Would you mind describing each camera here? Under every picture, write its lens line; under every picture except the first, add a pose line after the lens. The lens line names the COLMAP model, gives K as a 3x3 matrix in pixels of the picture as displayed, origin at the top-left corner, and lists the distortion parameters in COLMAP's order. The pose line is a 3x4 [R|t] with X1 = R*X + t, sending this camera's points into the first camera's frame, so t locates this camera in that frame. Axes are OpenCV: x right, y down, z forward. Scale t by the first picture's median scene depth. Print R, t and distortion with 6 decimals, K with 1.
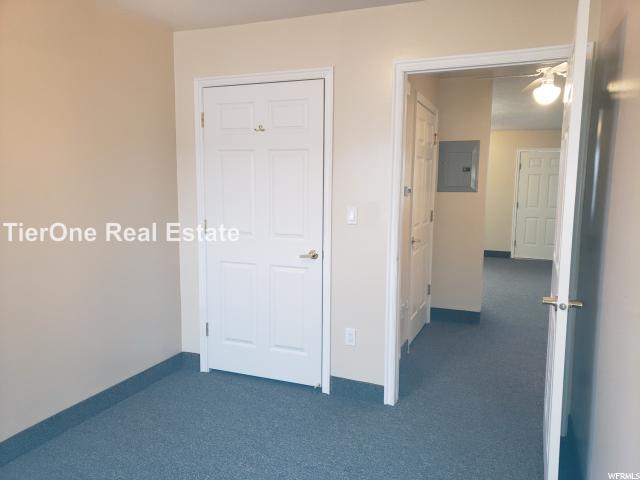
lens RADIAL K [[494.6, 0, 316.0], [0, 494.6, 242.8], [0, 0, 1]] dist [0.106264, -0.166137]
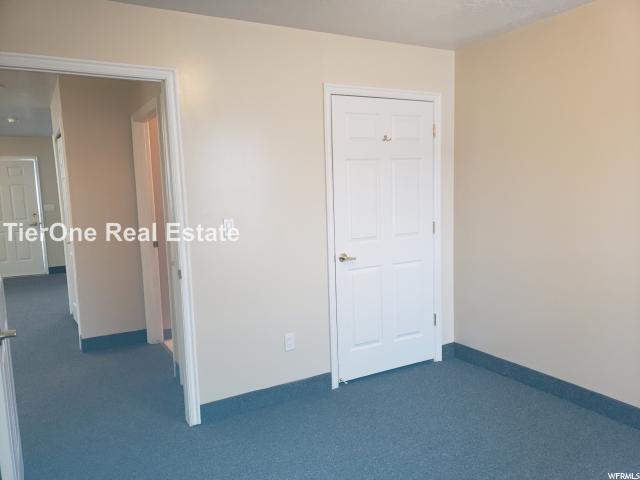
lens RADIAL K [[494.6, 0, 316.0], [0, 494.6, 242.8], [0, 0, 1]] dist [0.106264, -0.166137]
pose [[0.623648, -0.105407, 0.774566, -1.048714], [0.138441, 0.990097, 0.023270, -0.048605], [-0.769349, 0.092719, 0.632065, 0.437452]]
